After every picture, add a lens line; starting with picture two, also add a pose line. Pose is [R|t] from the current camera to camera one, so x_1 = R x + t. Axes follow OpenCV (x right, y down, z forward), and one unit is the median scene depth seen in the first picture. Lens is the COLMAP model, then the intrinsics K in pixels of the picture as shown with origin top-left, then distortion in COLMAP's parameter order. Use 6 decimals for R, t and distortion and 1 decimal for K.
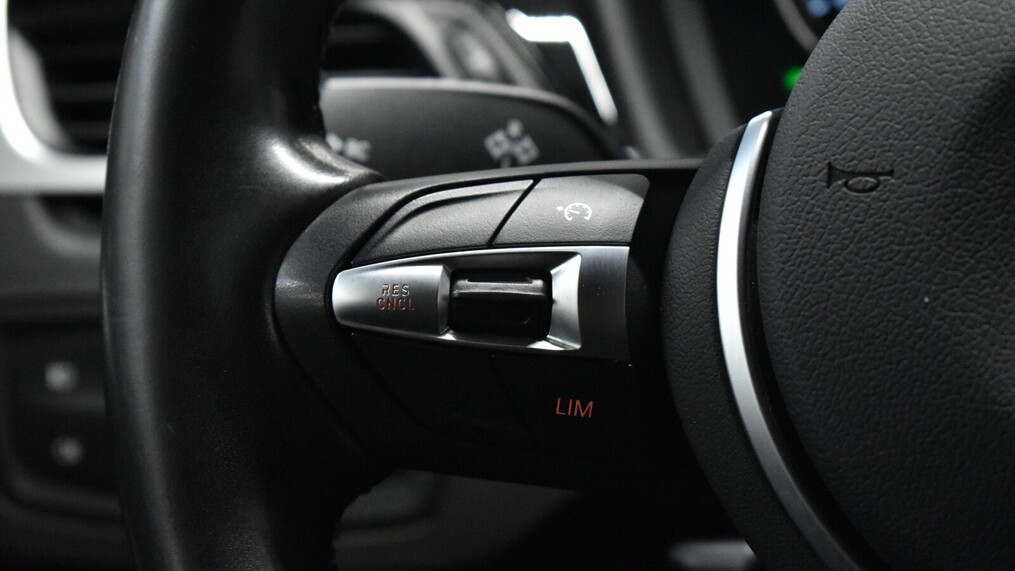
lens RADIAL K [[2280.5, 0, 507.2], [0, 2280.5, 286.1], [0, 0, 1]] dist [-0.062689, 0.000000]
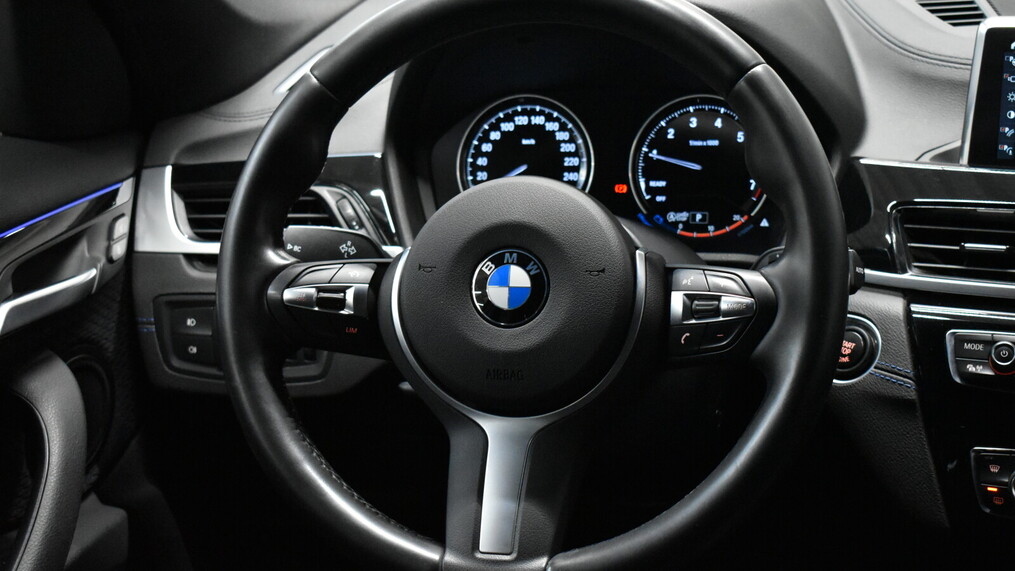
lens RADIAL K [[1686.1, 0, 507.6], [0, 1686.1, 282.8], [0, 0, 1]] dist [-0.041508, 0.000000]
pose [[0.999181, 0.031325, 0.025599, 0.195623], [-0.031202, 0.999500, -0.005156, -0.013222], [-0.025748, 0.004353, 0.999659, -1.557642]]
